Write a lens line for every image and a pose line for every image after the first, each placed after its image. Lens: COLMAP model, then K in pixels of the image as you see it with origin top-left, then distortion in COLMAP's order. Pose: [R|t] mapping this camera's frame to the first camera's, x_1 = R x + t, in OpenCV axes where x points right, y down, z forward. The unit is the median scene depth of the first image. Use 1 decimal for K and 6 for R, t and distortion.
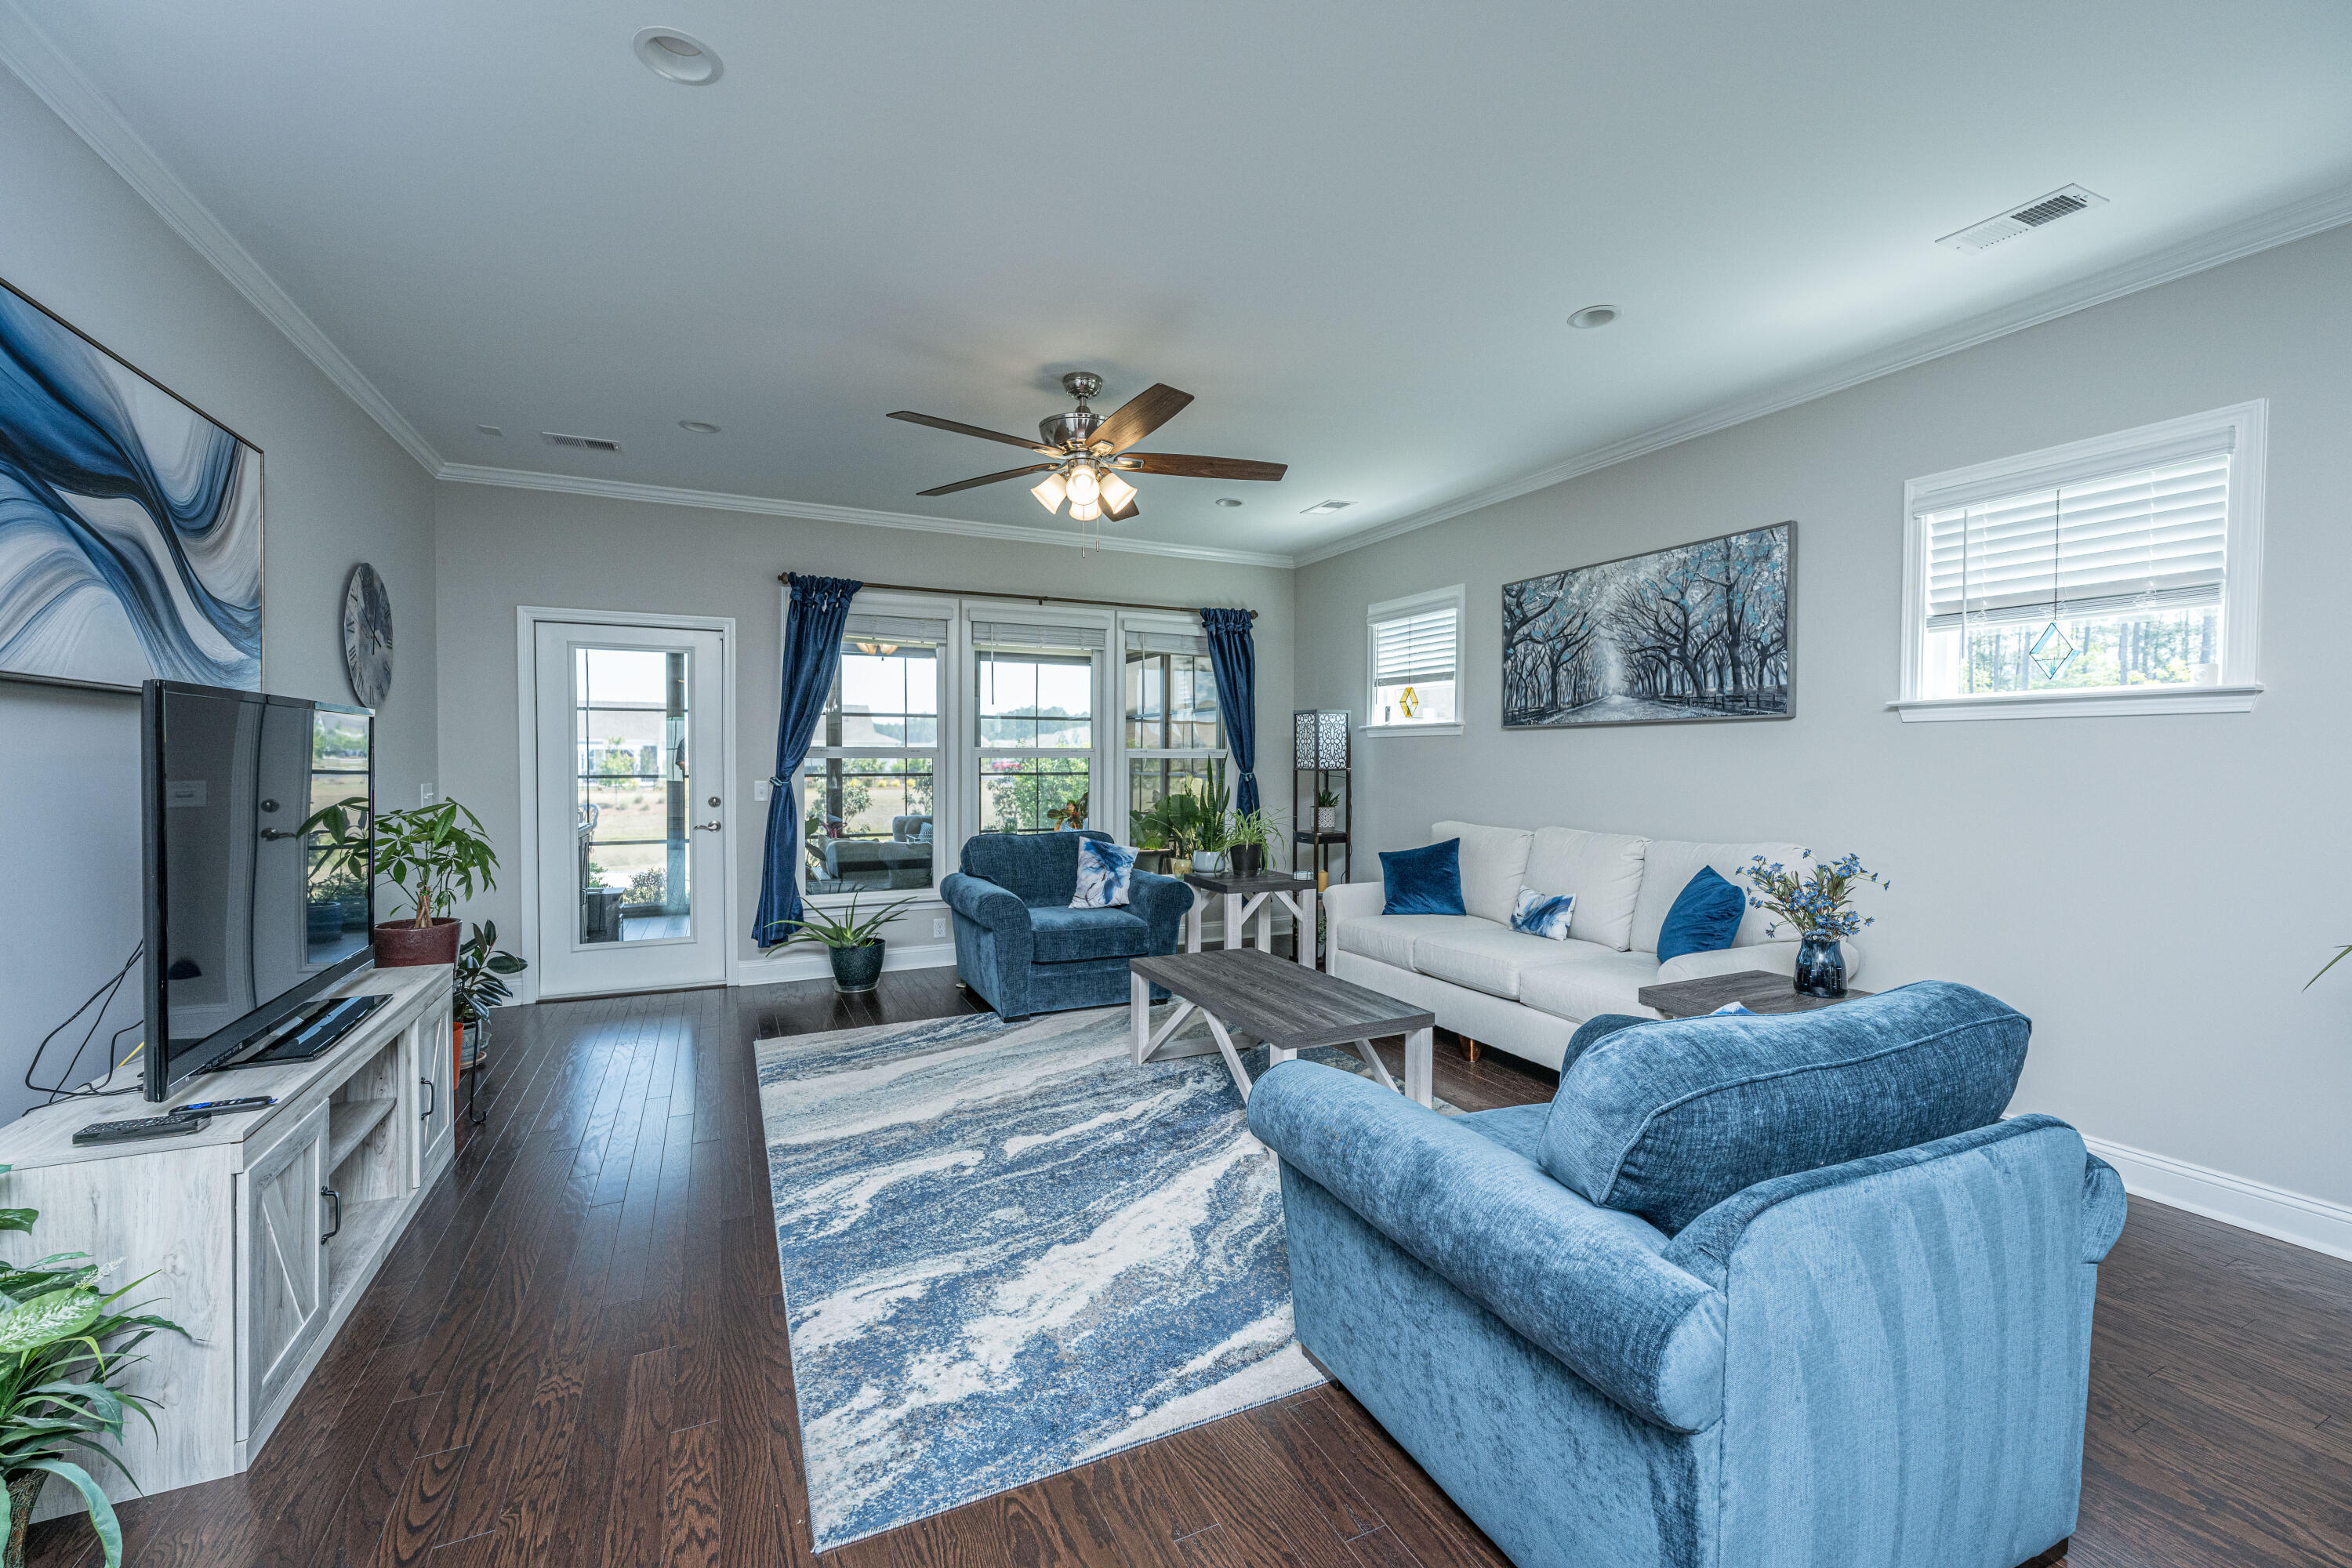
lens RADIAL K [[939.5, 0, 1172.7], [0, 939.5, 771.8], [0, 0, 1]] dist [-0.003076, 0.000665]
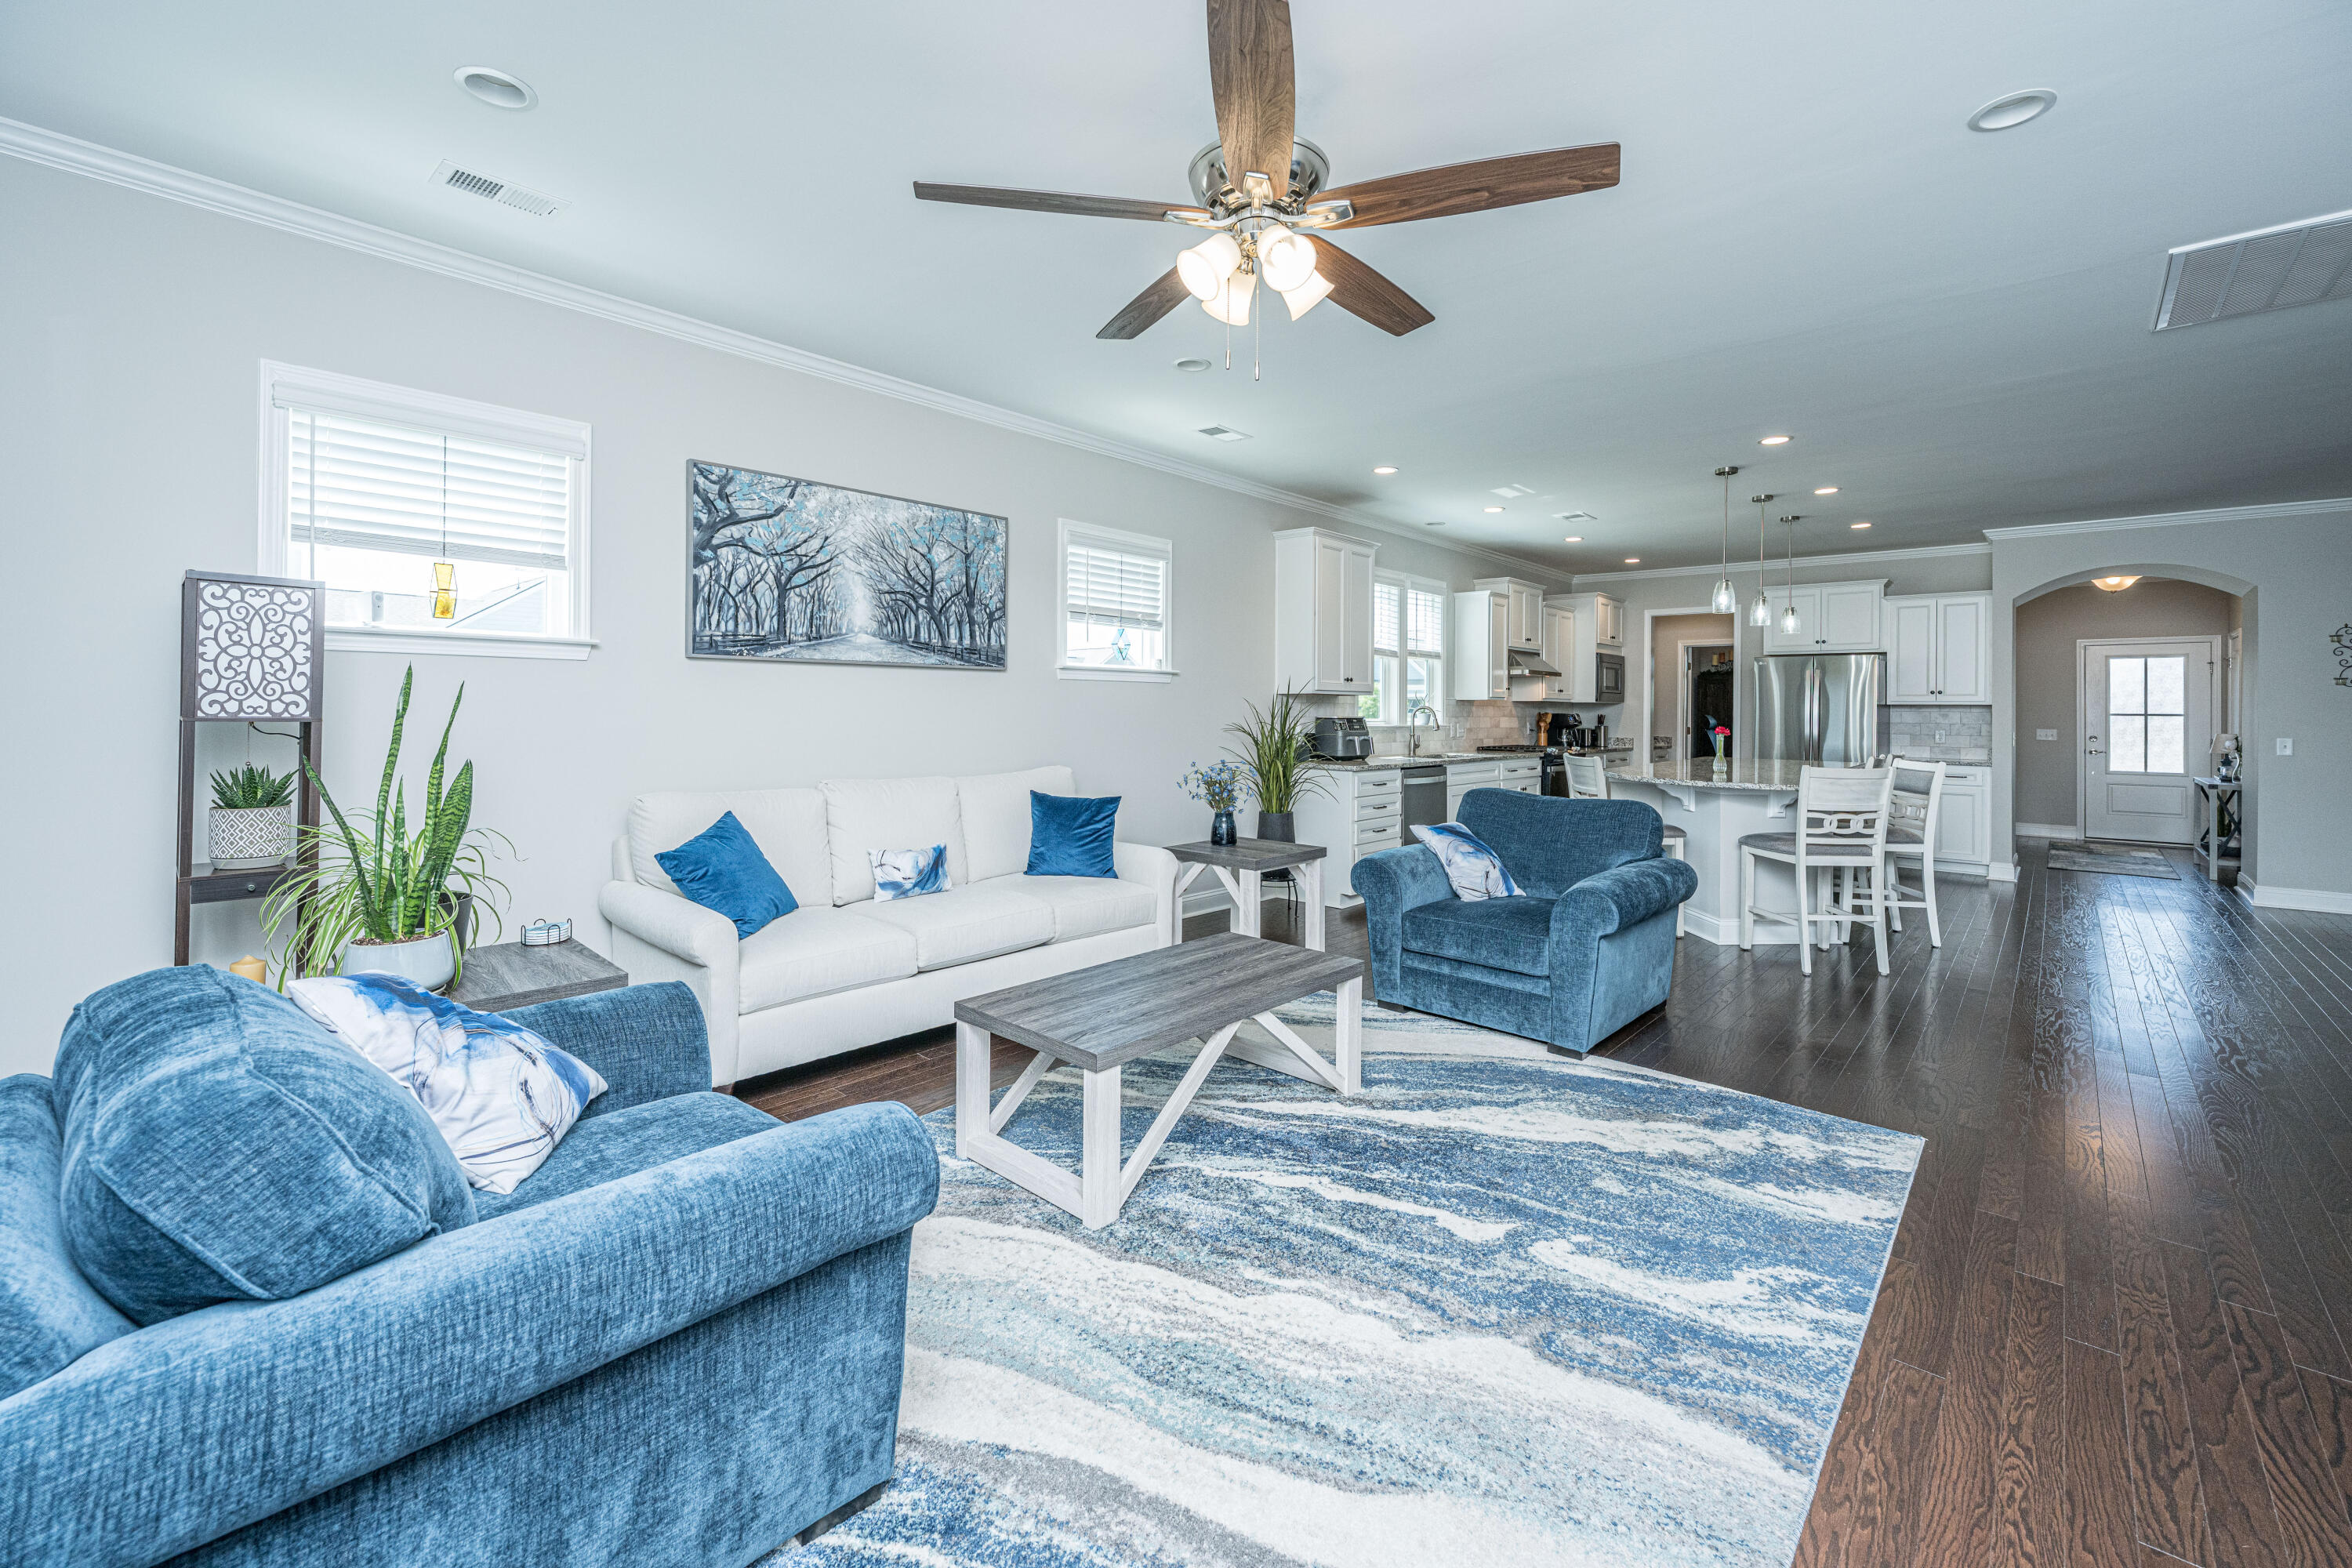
lens RADIAL K [[965.2, 0, 1186.8], [0, 965.2, 704.1], [0, 0, 1]] dist [-0.000481, 0.000138]
pose [[-0.375291, -0.002527, 0.926904, -0.552370], [0.002145, 0.999991, 0.003595, -0.013472], [-0.926905, 0.003338, -0.375282, 1.059979]]
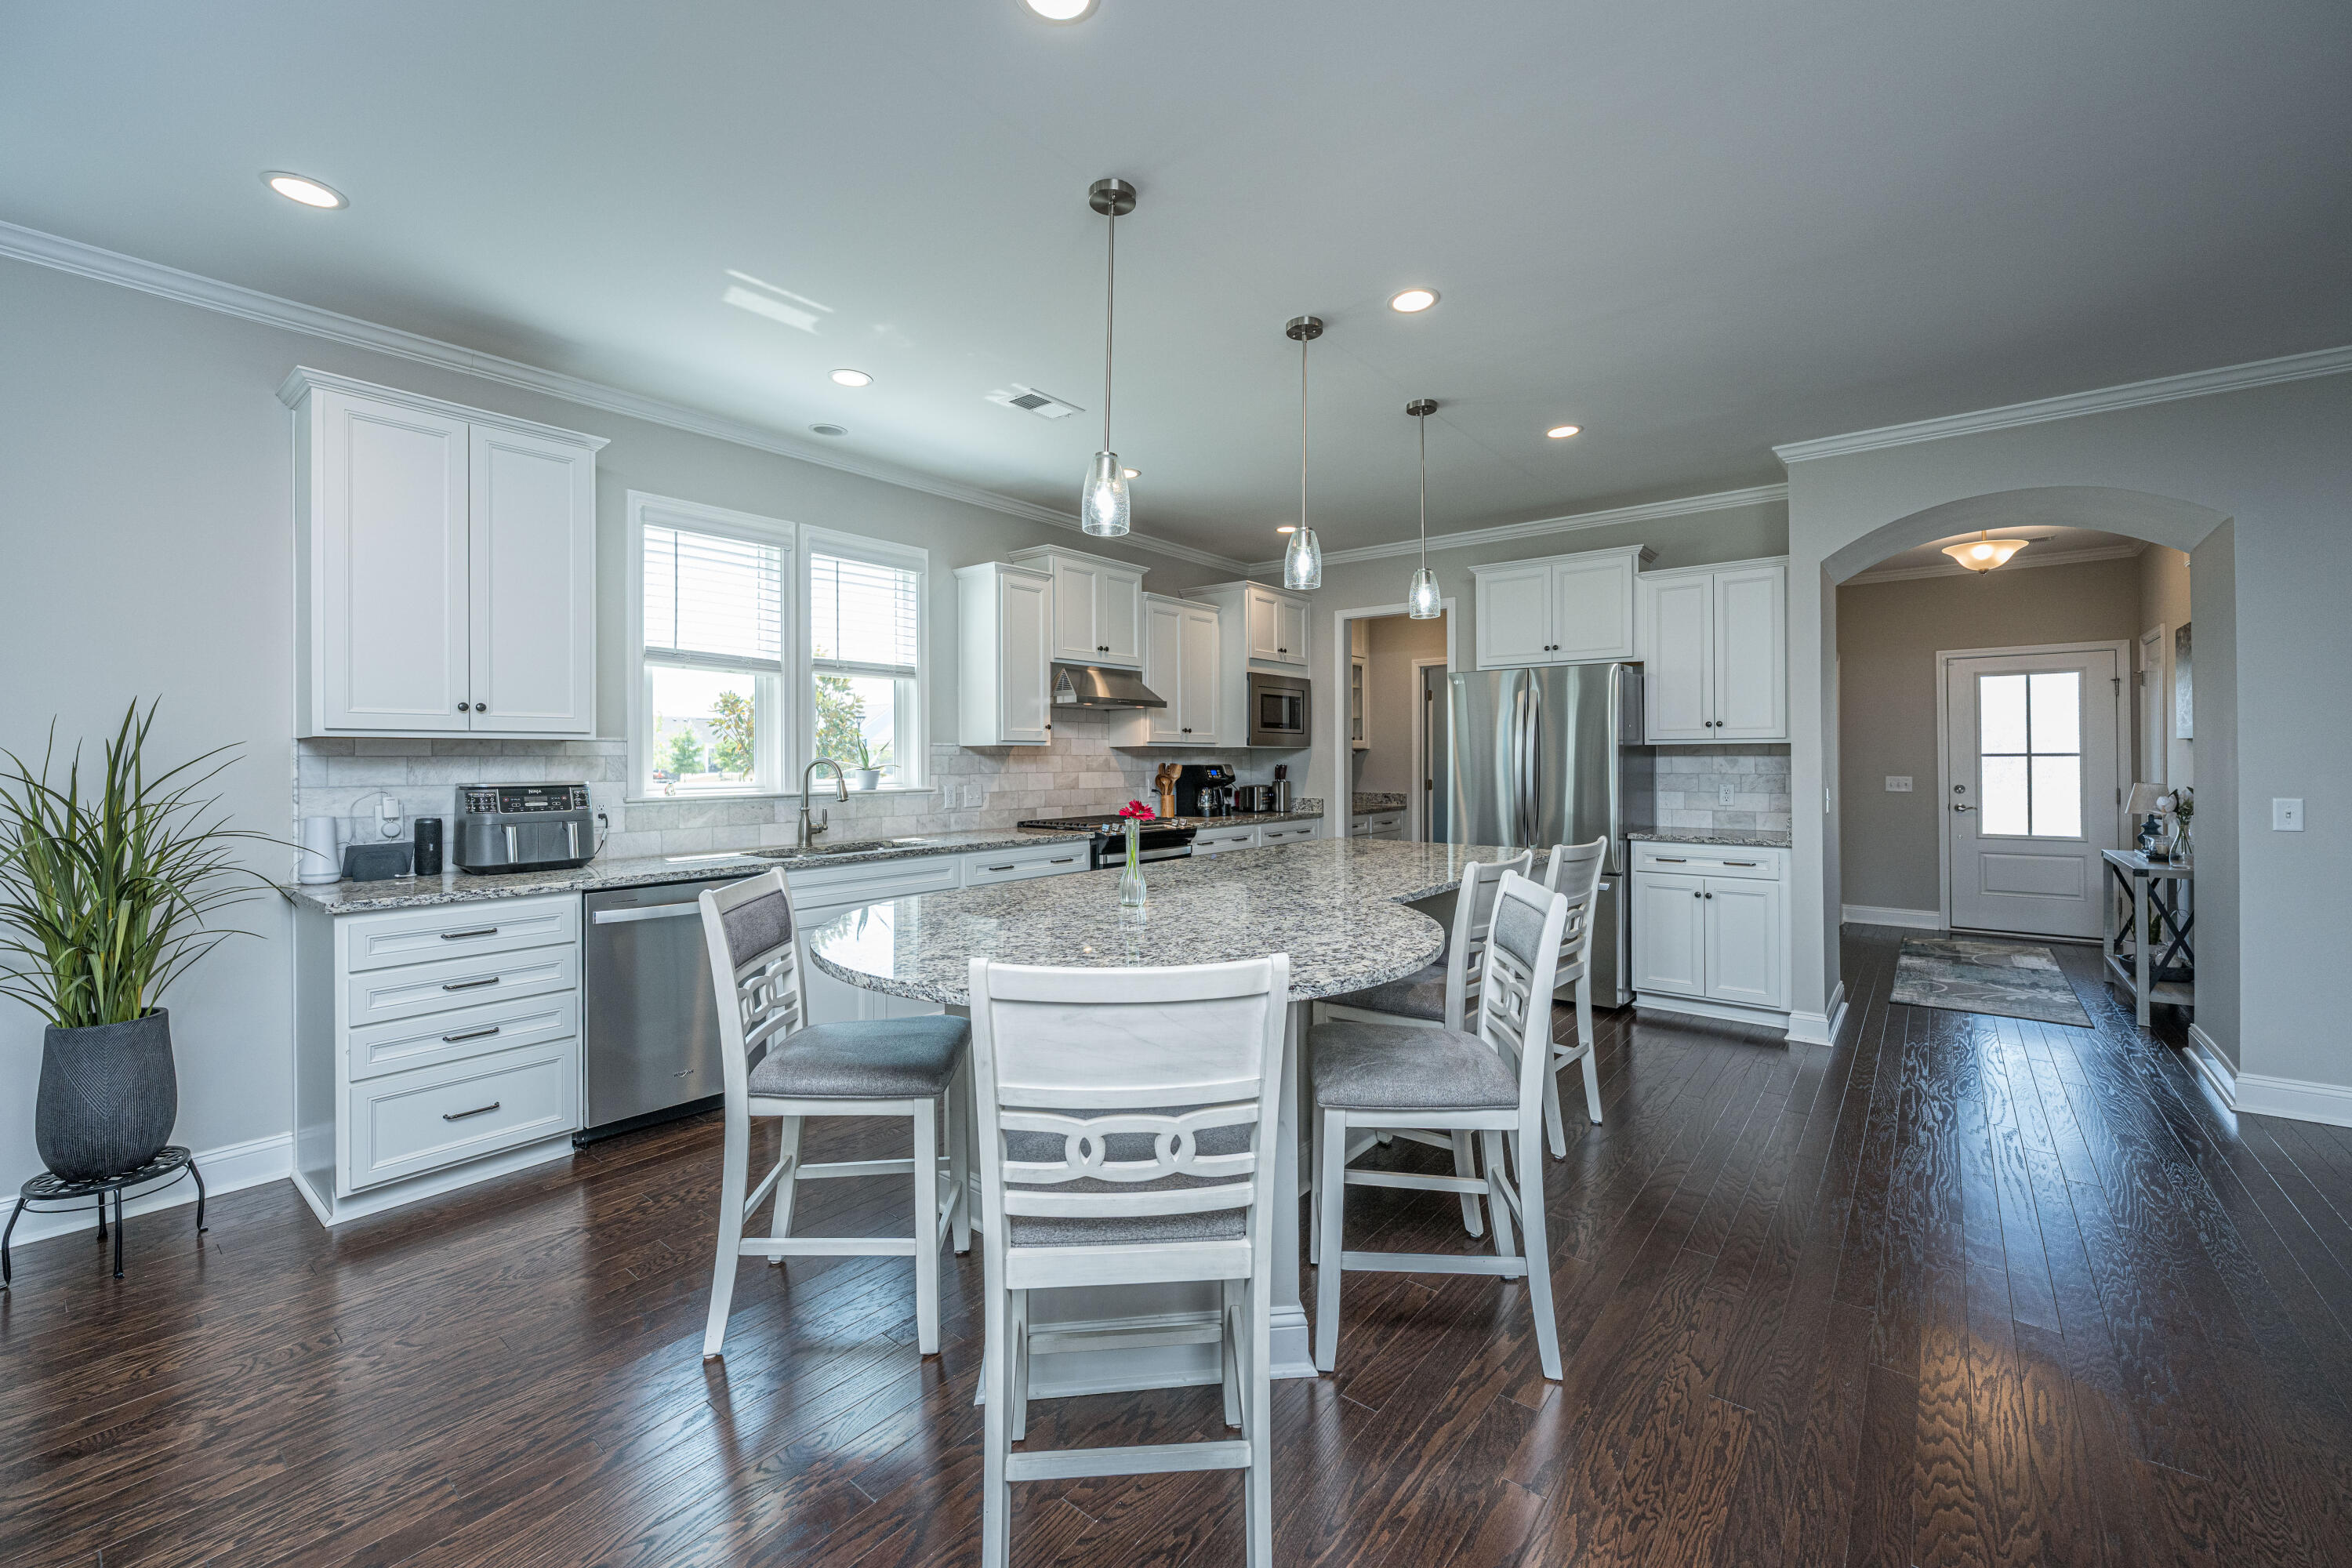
lens RADIAL K [[955.2, 0, 1183.4], [0, 955.2, 752.6], [0, 0, 1]] dist [-0.001104, -0.000133]
pose [[-0.434414, 0.004186, 0.900703, -0.121645], [0.015537, 0.999875, 0.002847, -0.005493], [-0.900579, 0.015232, -0.434425, 0.090702]]
